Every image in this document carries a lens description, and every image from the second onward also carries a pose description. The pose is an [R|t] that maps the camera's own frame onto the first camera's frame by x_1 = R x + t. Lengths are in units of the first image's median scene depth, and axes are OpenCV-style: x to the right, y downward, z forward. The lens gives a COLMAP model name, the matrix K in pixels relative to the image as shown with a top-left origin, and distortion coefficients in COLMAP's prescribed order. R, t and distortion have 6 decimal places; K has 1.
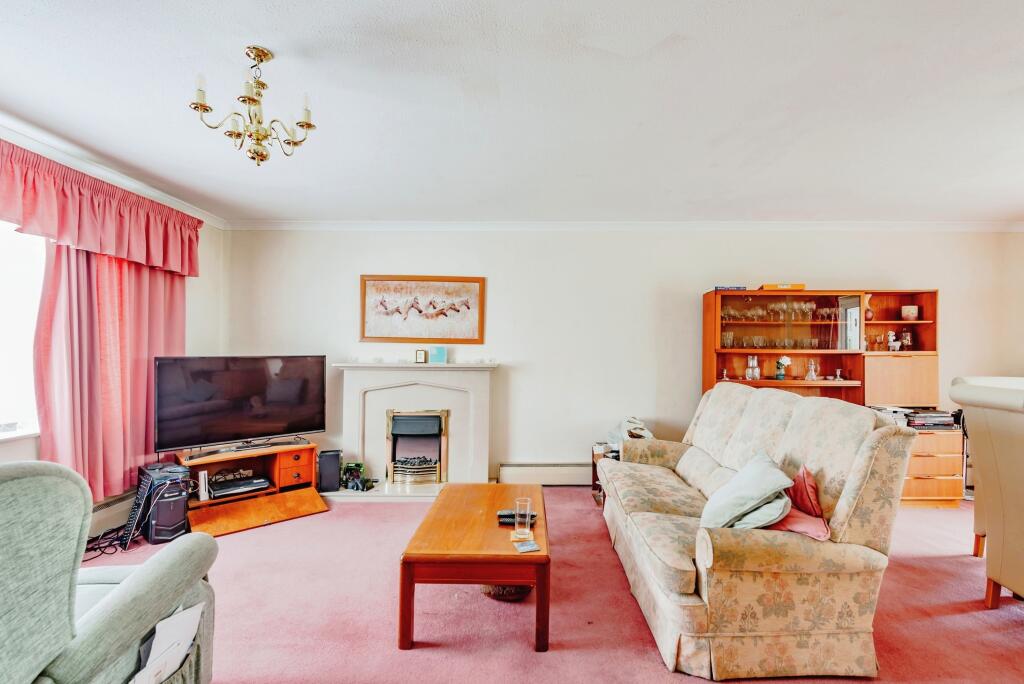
lens RADIAL K [[449.2, 0, 525.5], [0, 449.2, 346.4], [0, 0, 1]] dist [0.000117, -0.000083]
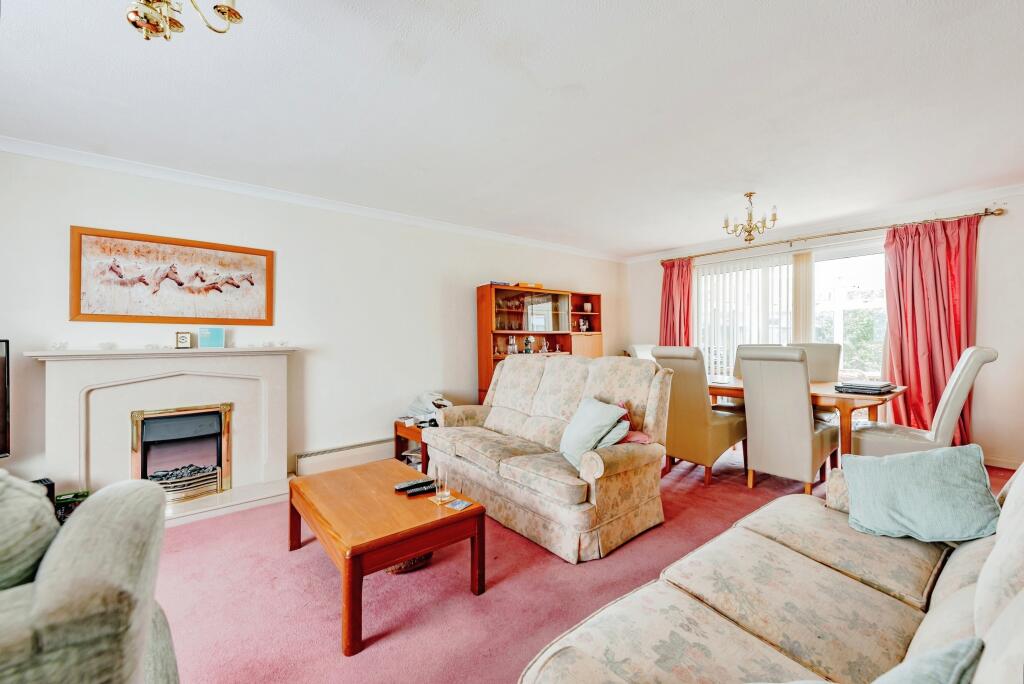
lens RADIAL K [[403.0, 0, 508.9], [0, 403.0, 335.6], [0, 0, 1]] dist [0.001967, -0.000163]
pose [[0.777985, -0.006994, 0.628244, -0.246015], [0.009479, 0.999955, -0.000606, 0.021021], [-0.628212, 0.006427, 0.778016, 0.084088]]
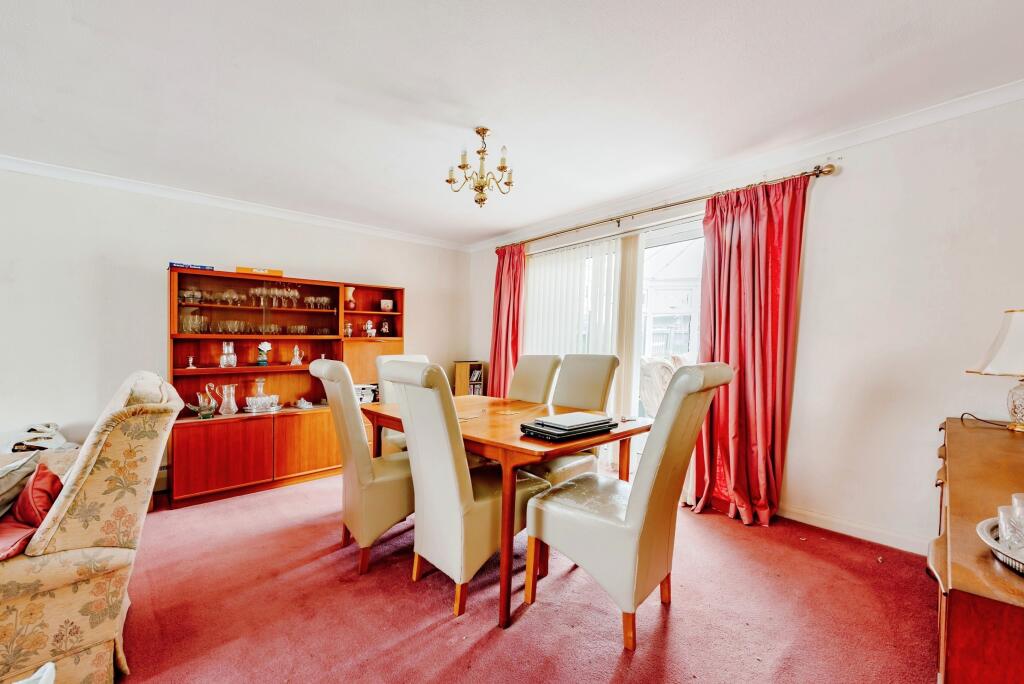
lens RADIAL K [[418.6, 0, 512.7], [0, 418.6, 360.4], [0, 0, 1]] dist [0.001873, 0.000108]
pose [[0.730925, -0.034552, 0.681583, 0.341805], [0.005130, 0.998967, 0.045140, 0.022976], [-0.682439, -0.029497, 0.730347, -0.053519]]
